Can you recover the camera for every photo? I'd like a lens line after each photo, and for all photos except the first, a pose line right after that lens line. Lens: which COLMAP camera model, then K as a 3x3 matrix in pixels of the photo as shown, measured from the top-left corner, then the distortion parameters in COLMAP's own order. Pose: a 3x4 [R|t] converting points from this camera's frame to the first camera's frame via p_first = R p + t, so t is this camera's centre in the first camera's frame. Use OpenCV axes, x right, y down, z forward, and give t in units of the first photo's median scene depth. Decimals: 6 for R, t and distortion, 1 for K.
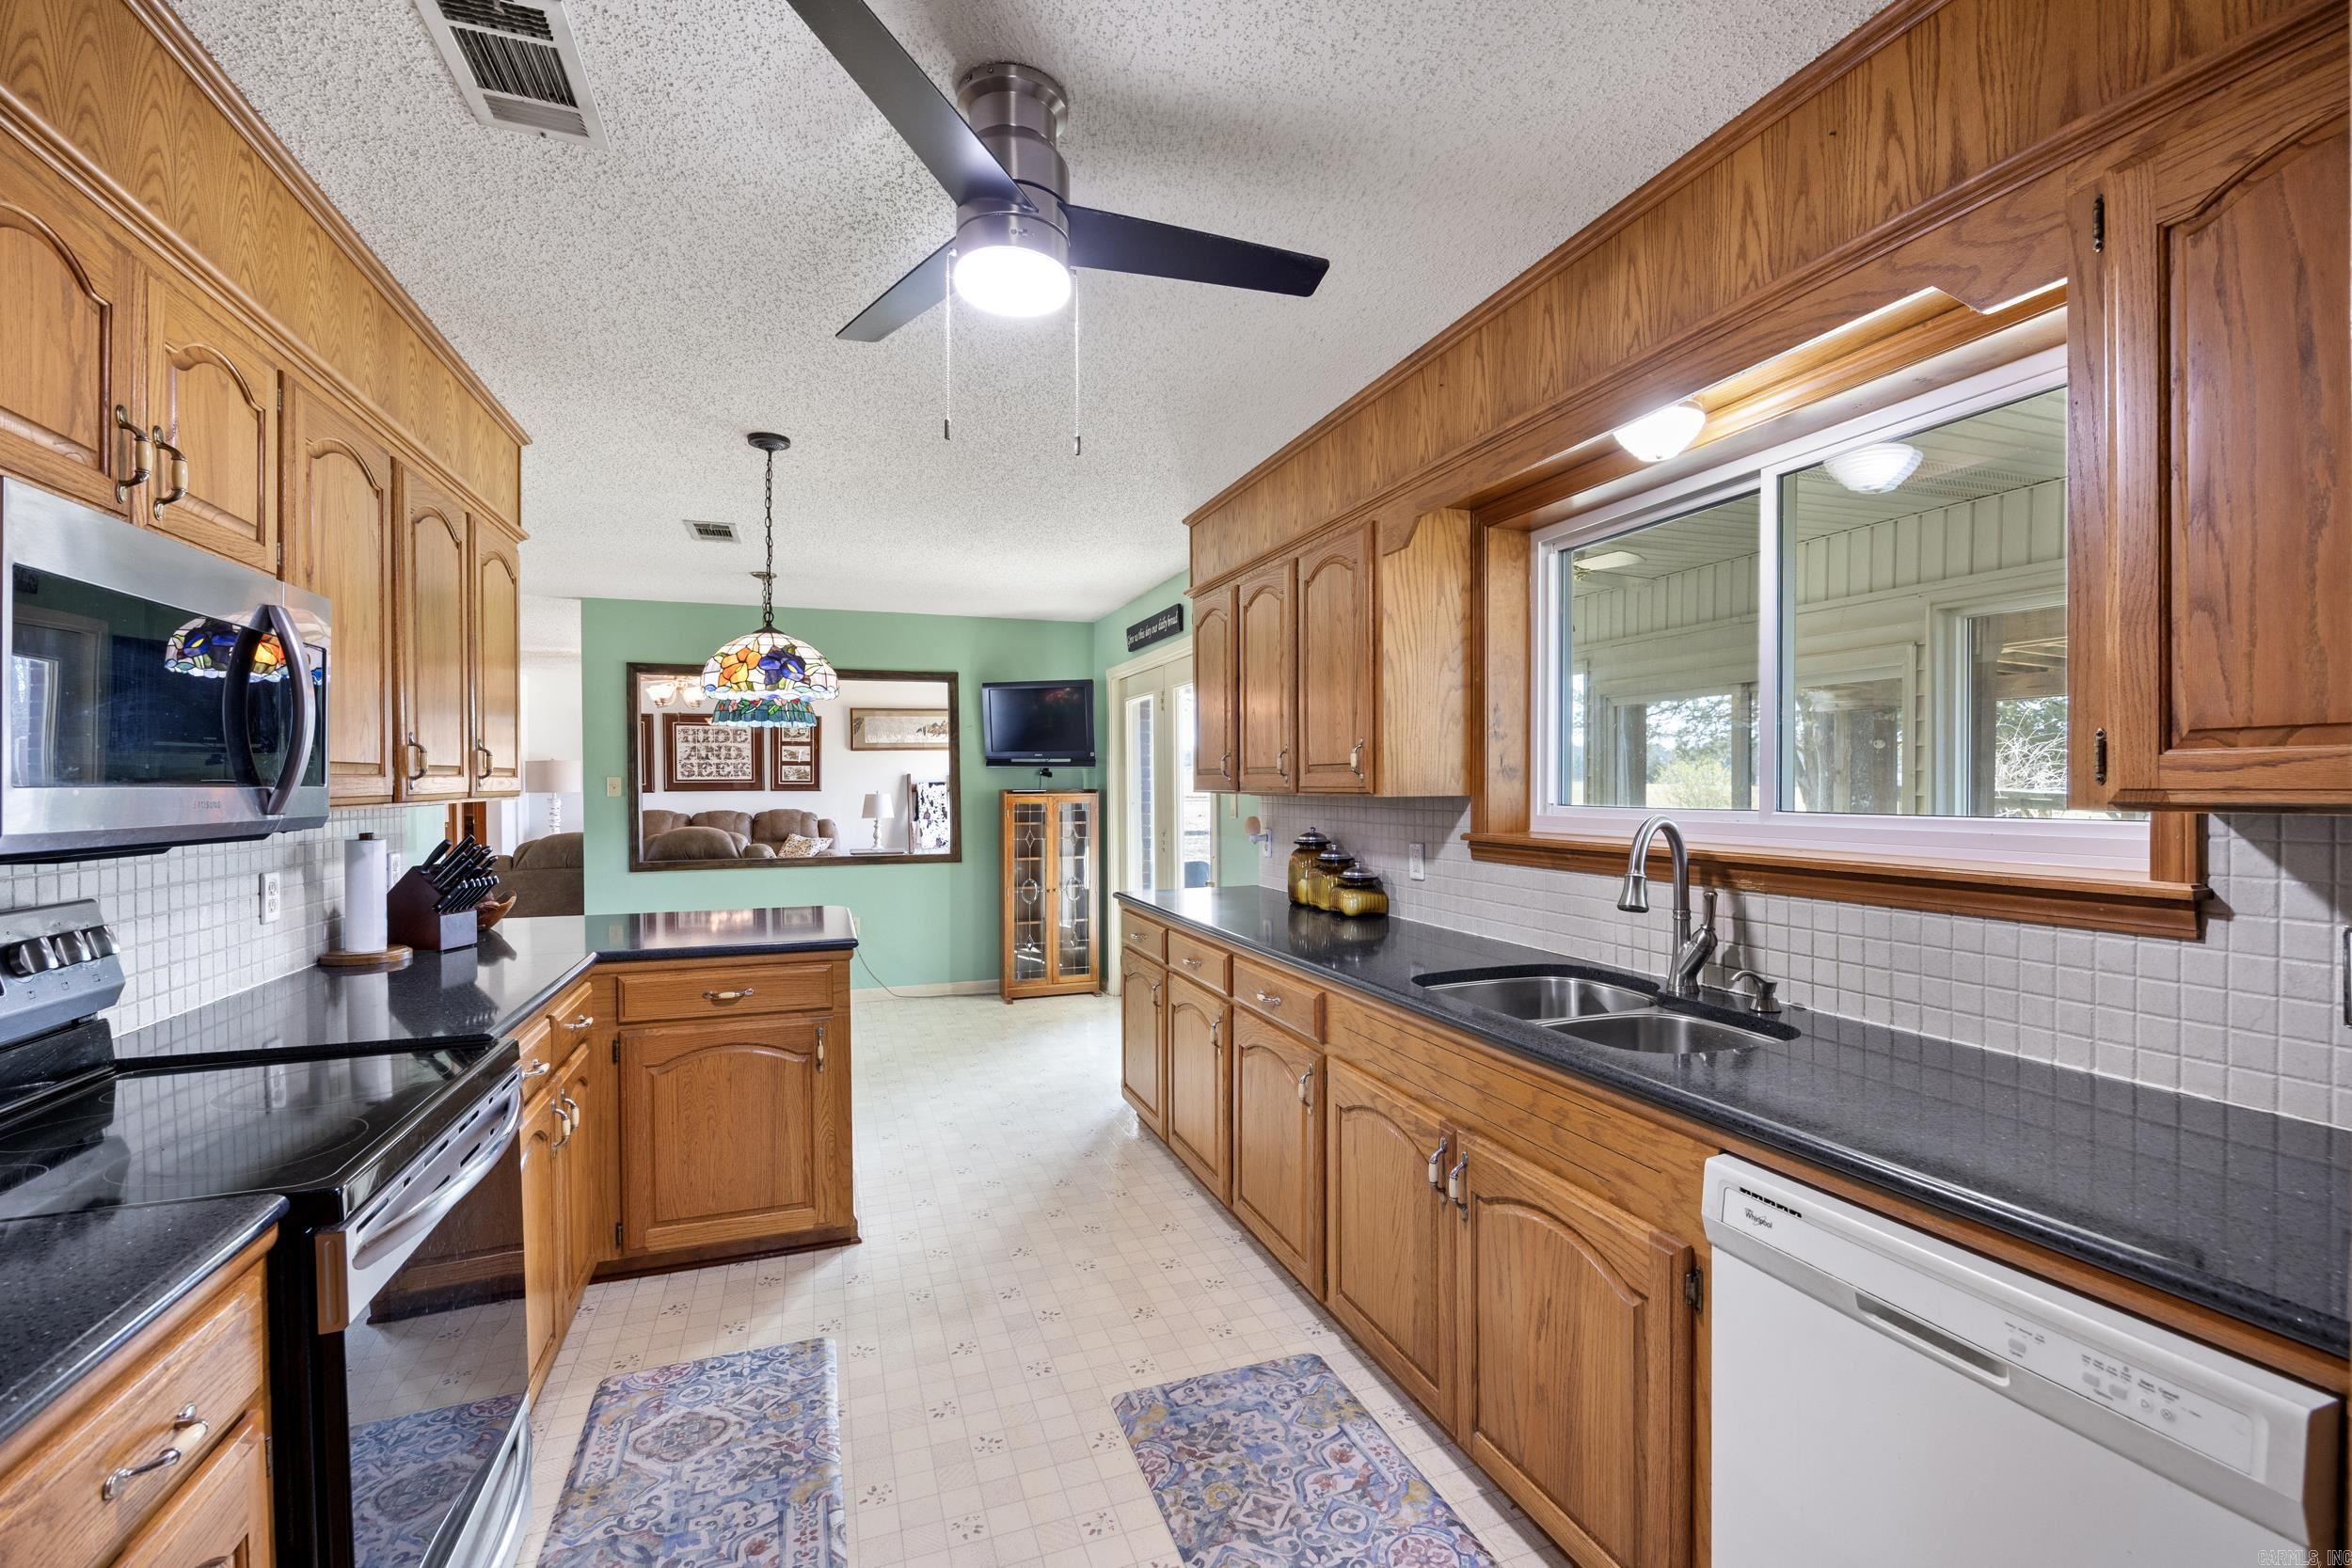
lens RADIAL K [[1021.7, 0, 1165.6], [0, 1021.7, 788.0], [0, 0, 1]] dist [-0.001817, -0.000039]
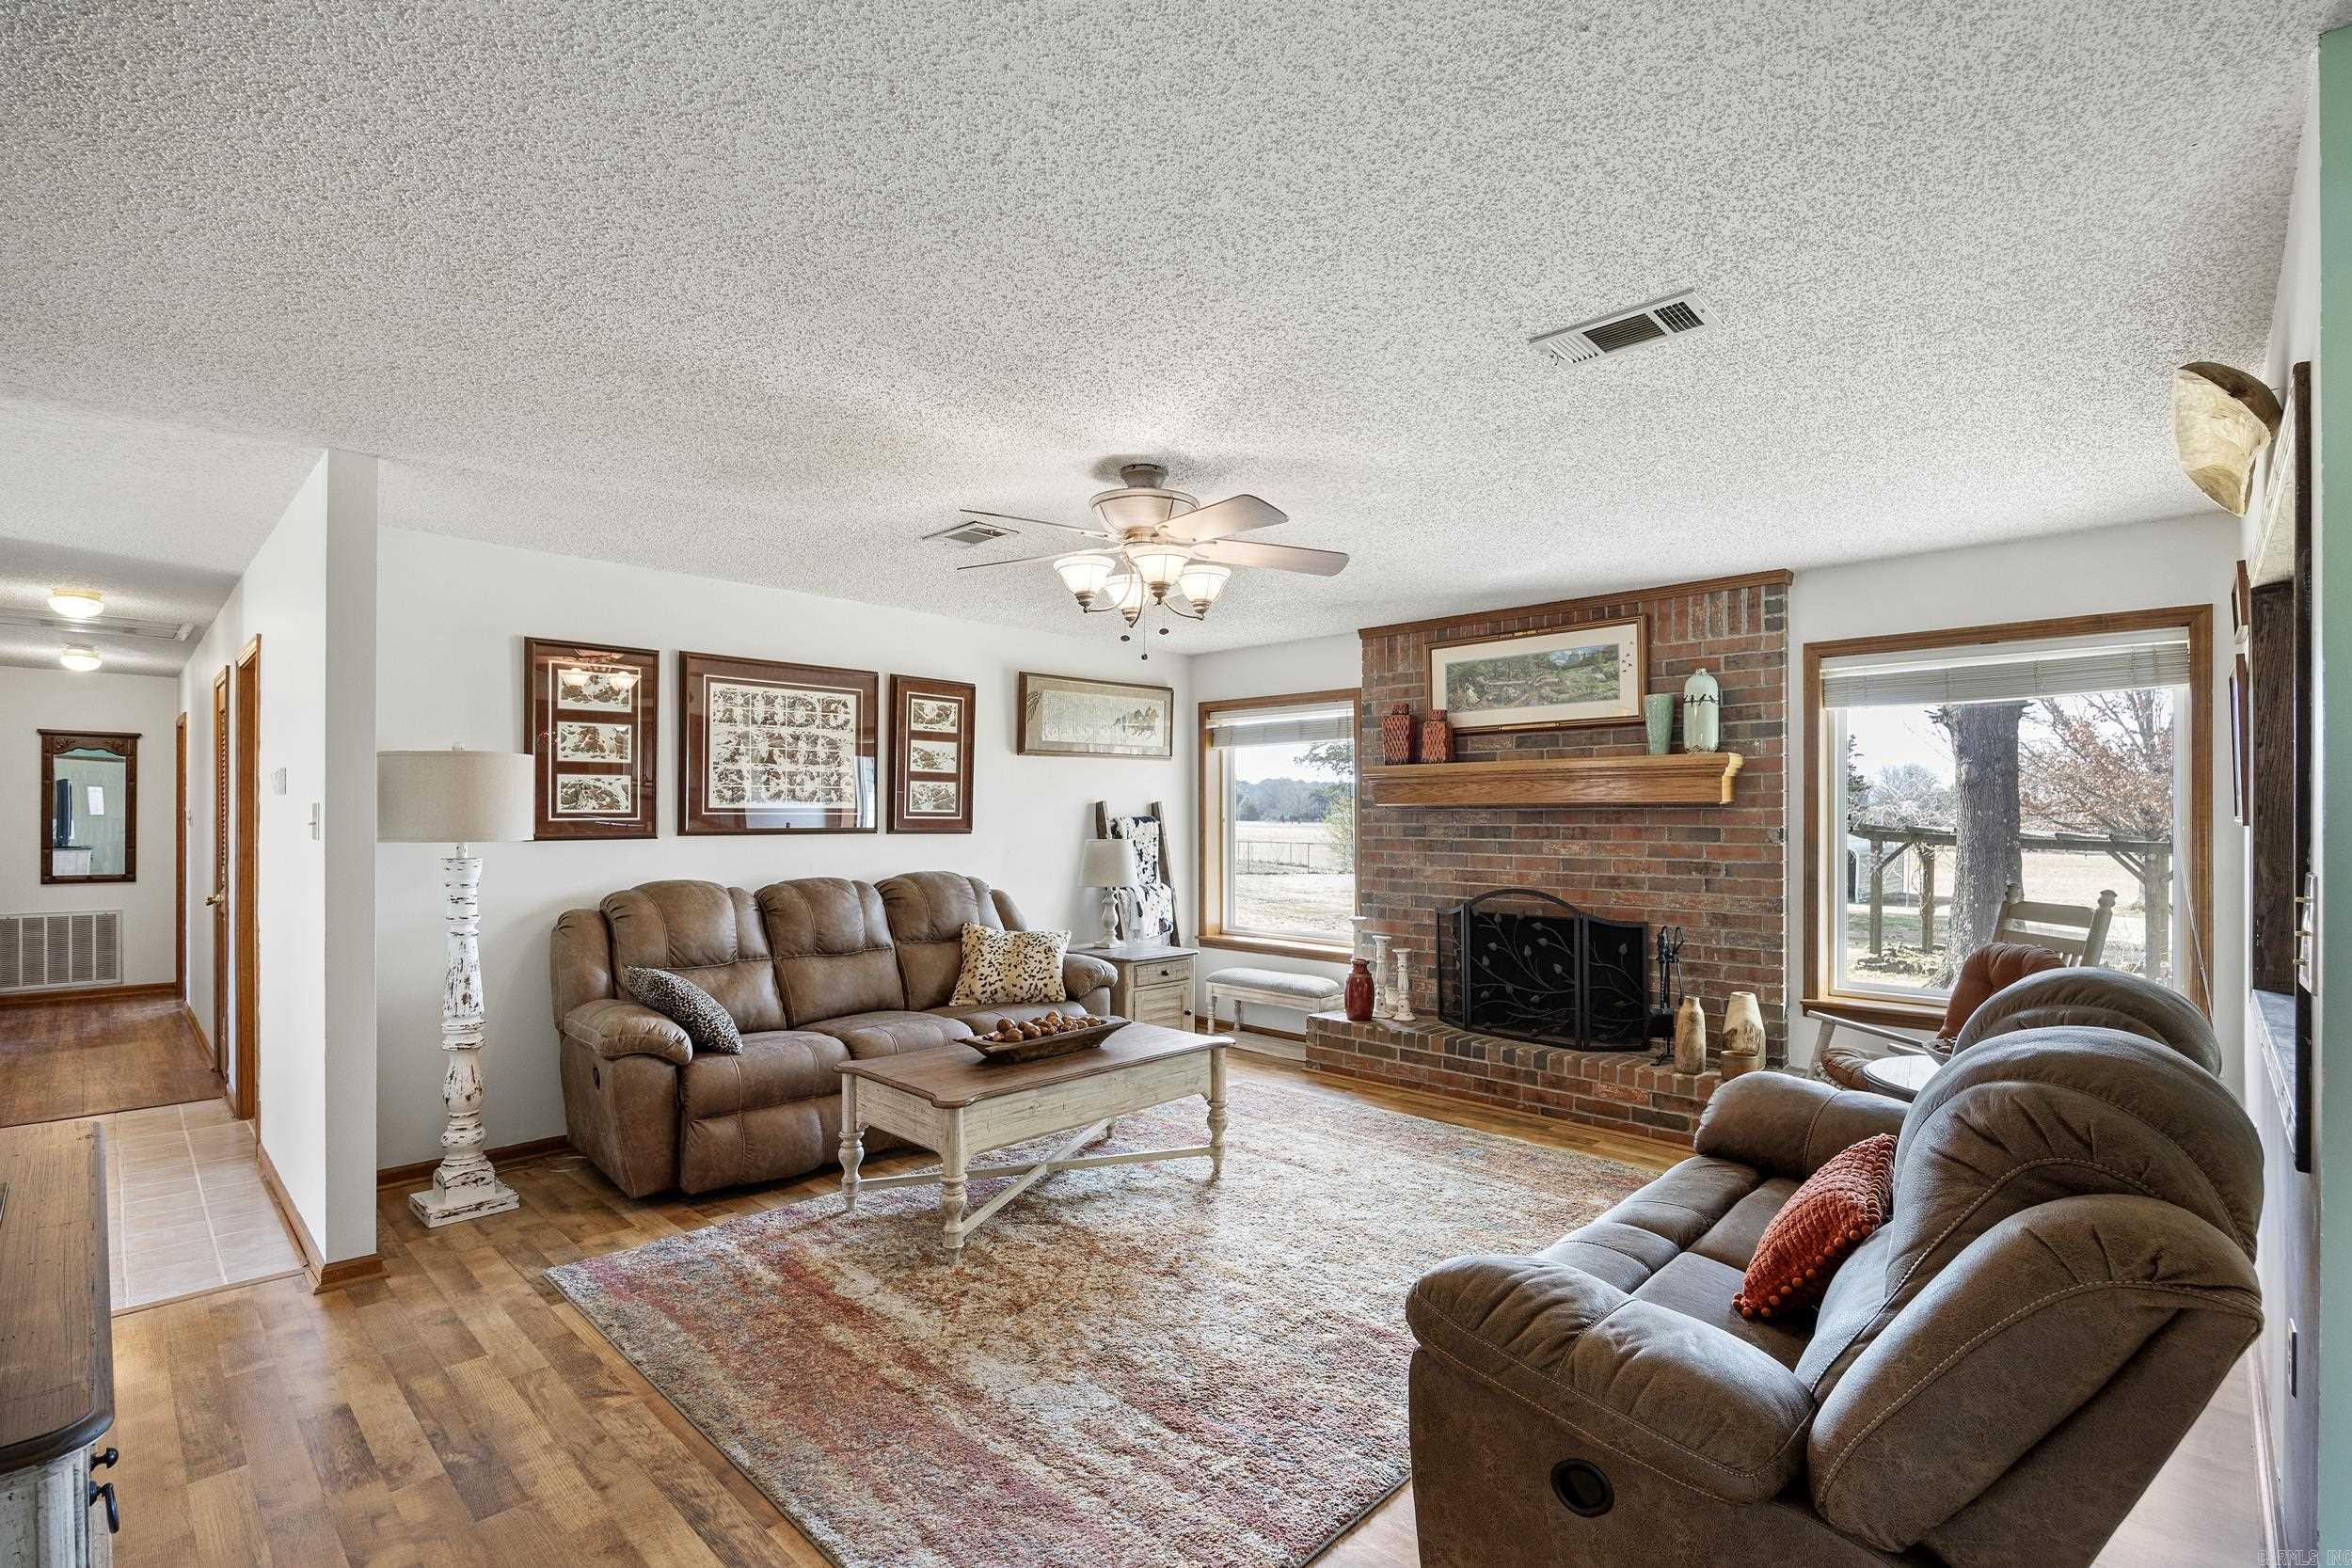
lens RADIAL K [[1055.9, 0, 1185.6], [0, 1055.9, 807.0], [0, 0, 1]] dist [-0.012242, 0.000785]
pose [[0.892922, 0.009671, 0.450107, -0.491732], [-0.002808, 0.999869, -0.015912, -0.002037], [-0.450203, 0.012945, 0.892833, 0.506549]]
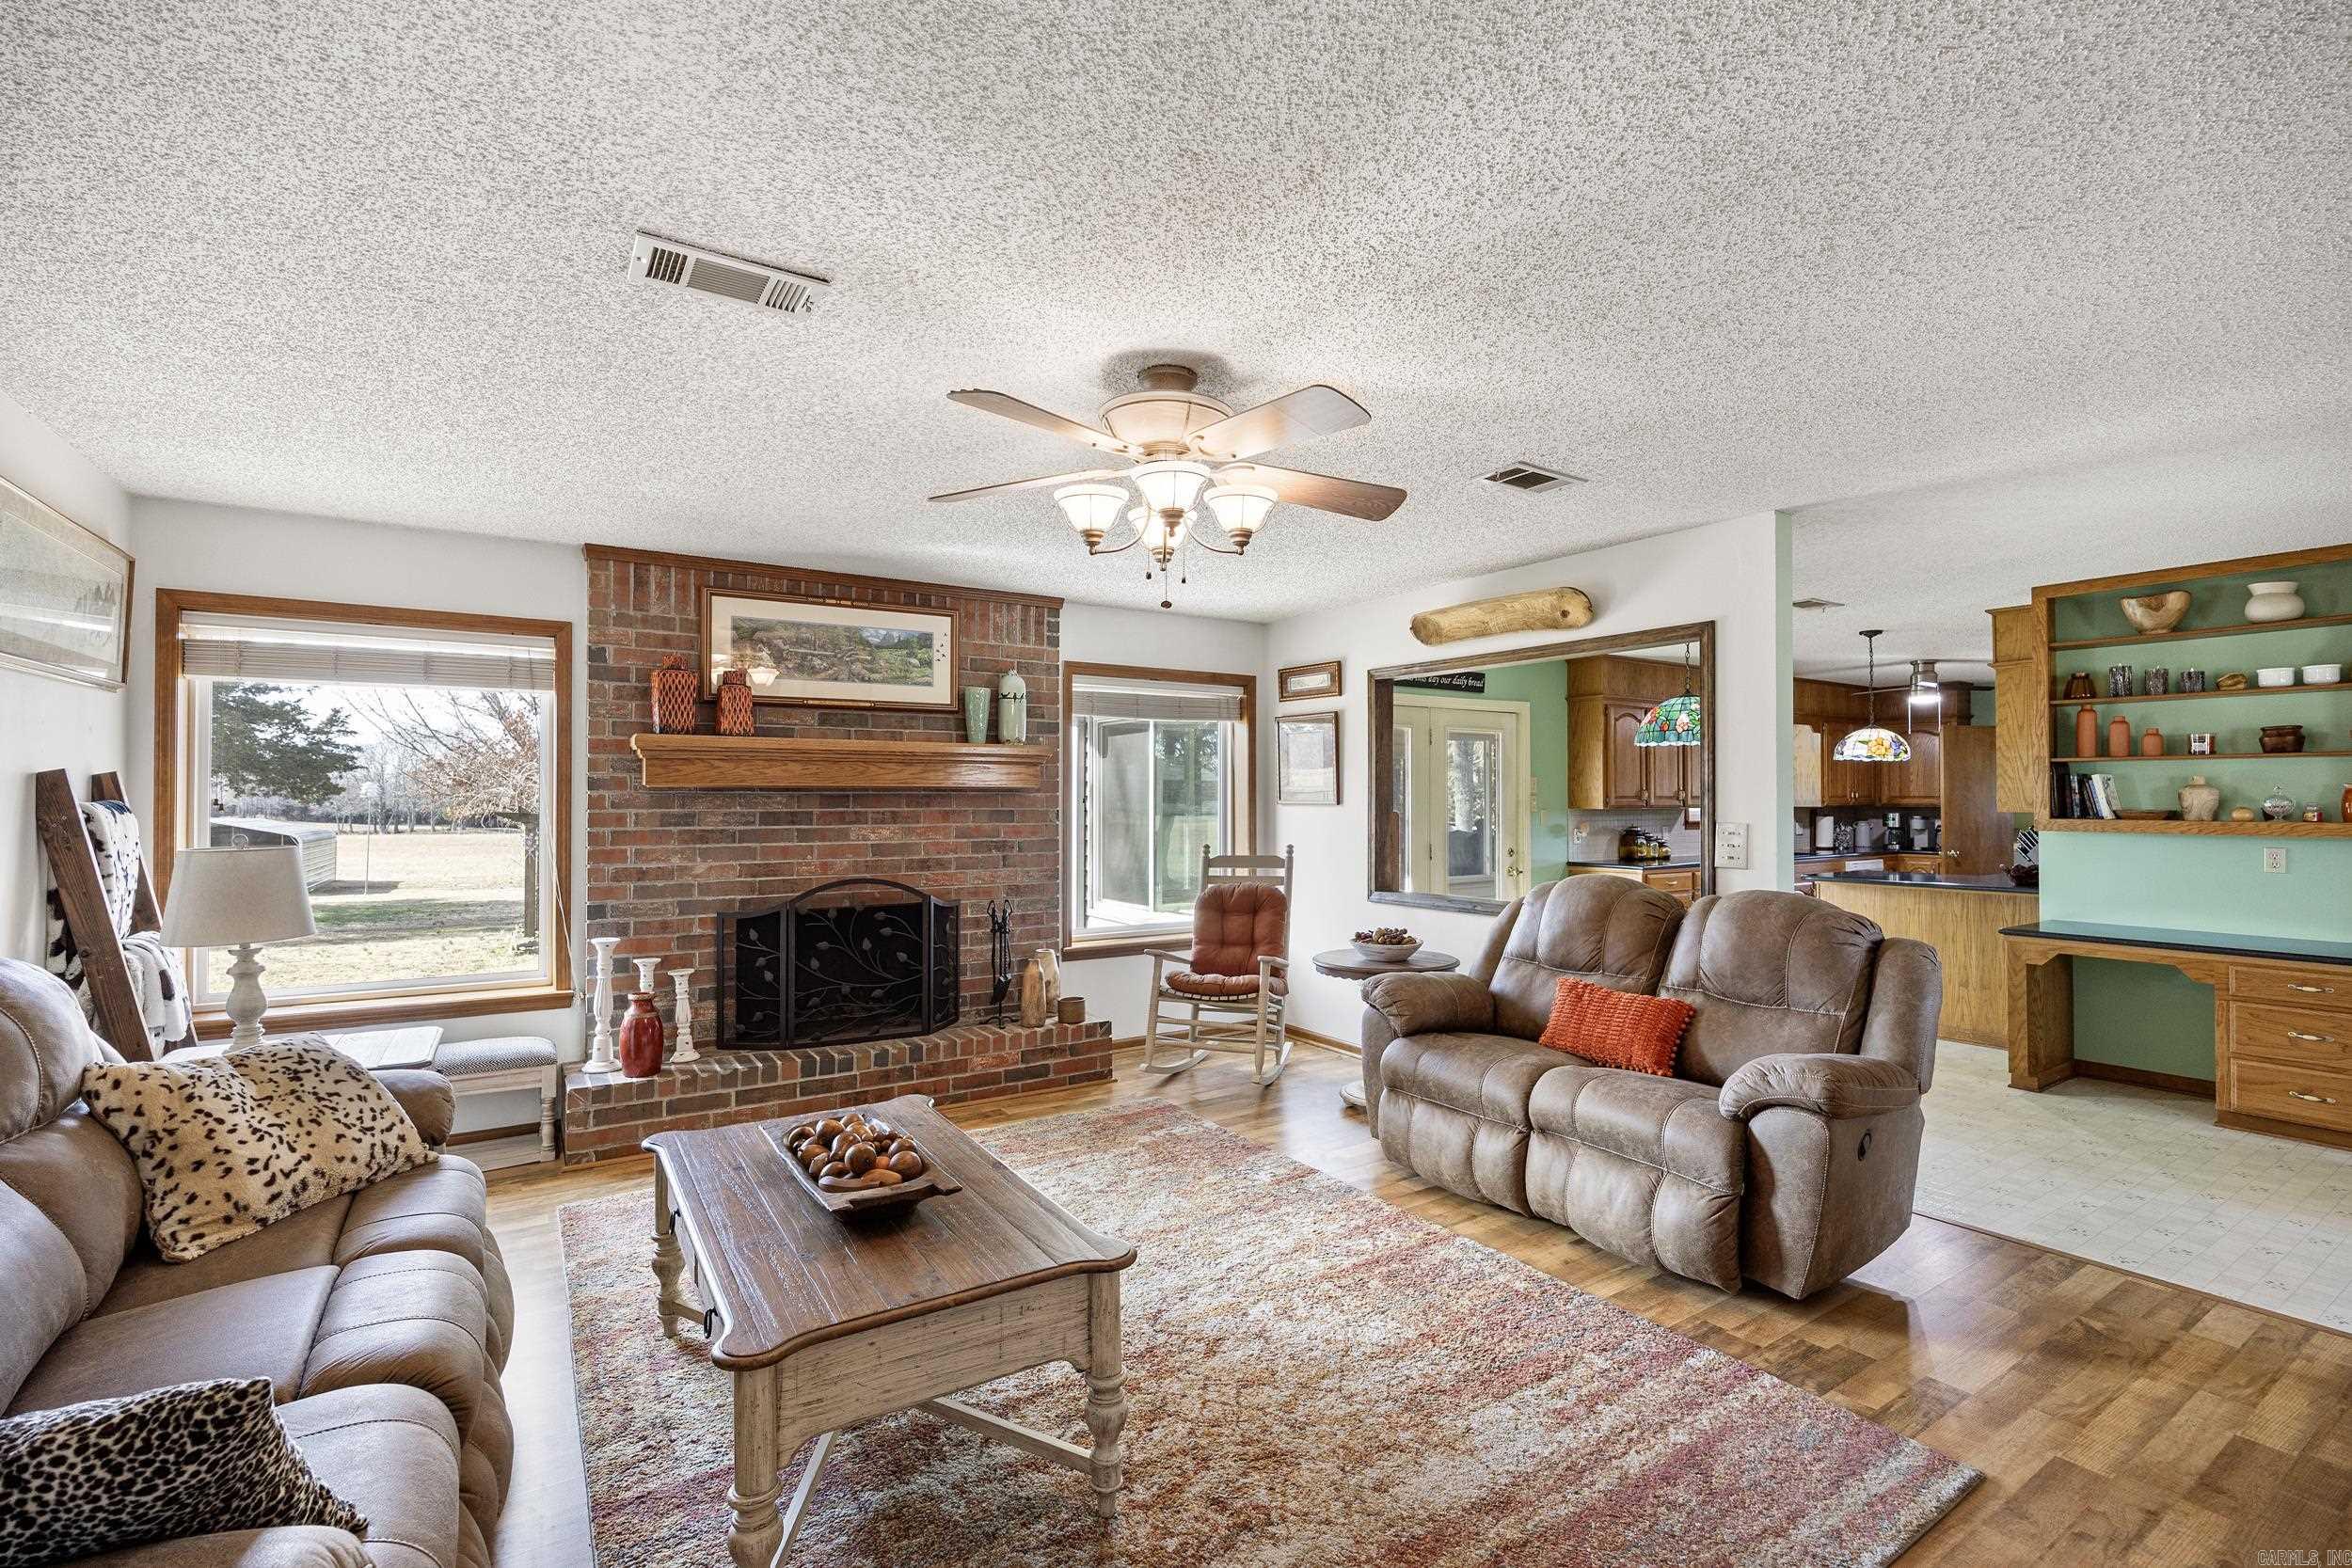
lens RADIAL K [[1055.9, 0, 1181.6], [0, 1055.9, 778.9], [0, 0, 1]] dist [-0.012242, 0.000785]
pose [[-0.230976, 0.022473, 0.972700, -0.603390], [0.006333, 0.999747, -0.021594, -0.004395], [-0.972939, 0.001173, -0.231060, 0.832407]]
